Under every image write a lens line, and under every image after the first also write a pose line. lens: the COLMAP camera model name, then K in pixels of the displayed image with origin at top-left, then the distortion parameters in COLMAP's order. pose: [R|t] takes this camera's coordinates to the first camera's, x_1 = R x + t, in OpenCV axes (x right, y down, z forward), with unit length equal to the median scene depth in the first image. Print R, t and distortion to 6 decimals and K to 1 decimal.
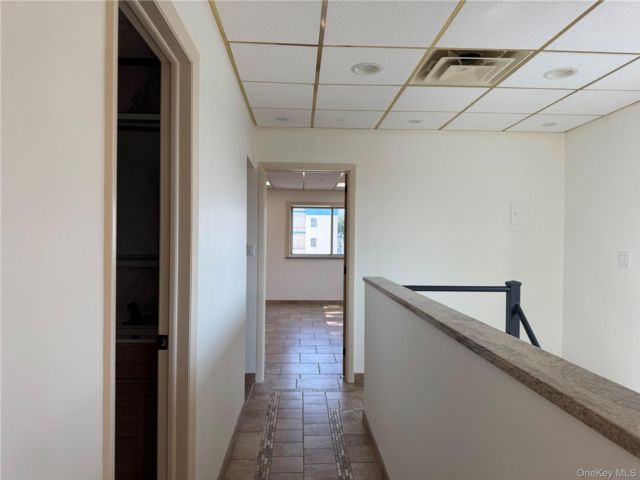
lens RADIAL K [[450.6, 0, 321.7], [0, 450.6, 241.2], [0, 0, 1]] dist [0.083253, -0.003275]
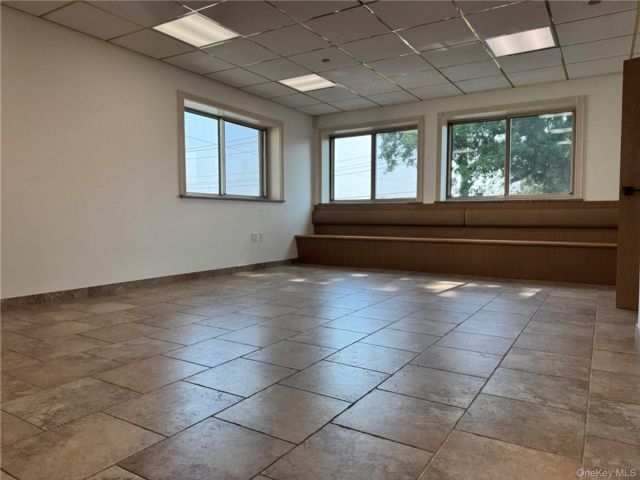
lens RADIAL K [[450.6, 0, 321.0], [0, 450.6, 241.6], [0, 0, 1]] dist [0.083253, -0.003275]
pose [[0.568114, -0.052874, 0.821249, -0.436345], [-0.002057, 0.997840, 0.065666, 0.054381], [-0.822947, -0.038995, 0.566778, 0.547405]]
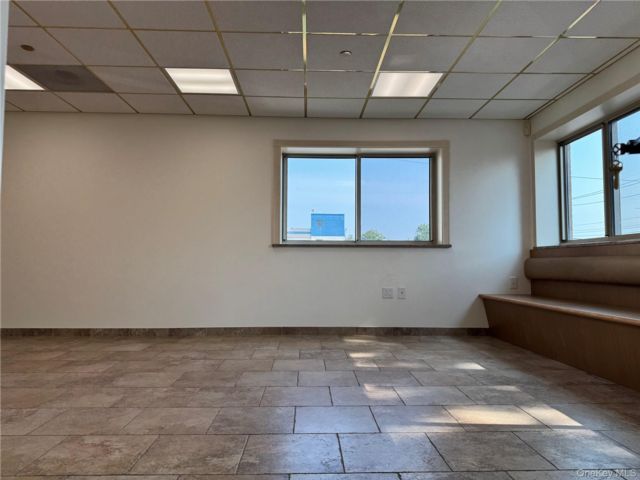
lens RADIAL K [[450.6, 0, 318.6], [0, 450.6, 241.1], [0, 0, 1]] dist [0.083253, -0.003275]
pose [[0.999839, -0.004987, -0.017222, -0.017304], [0.004032, 0.998477, -0.055018, 0.060435], [0.017470, 0.054940, 0.998337, 0.474843]]
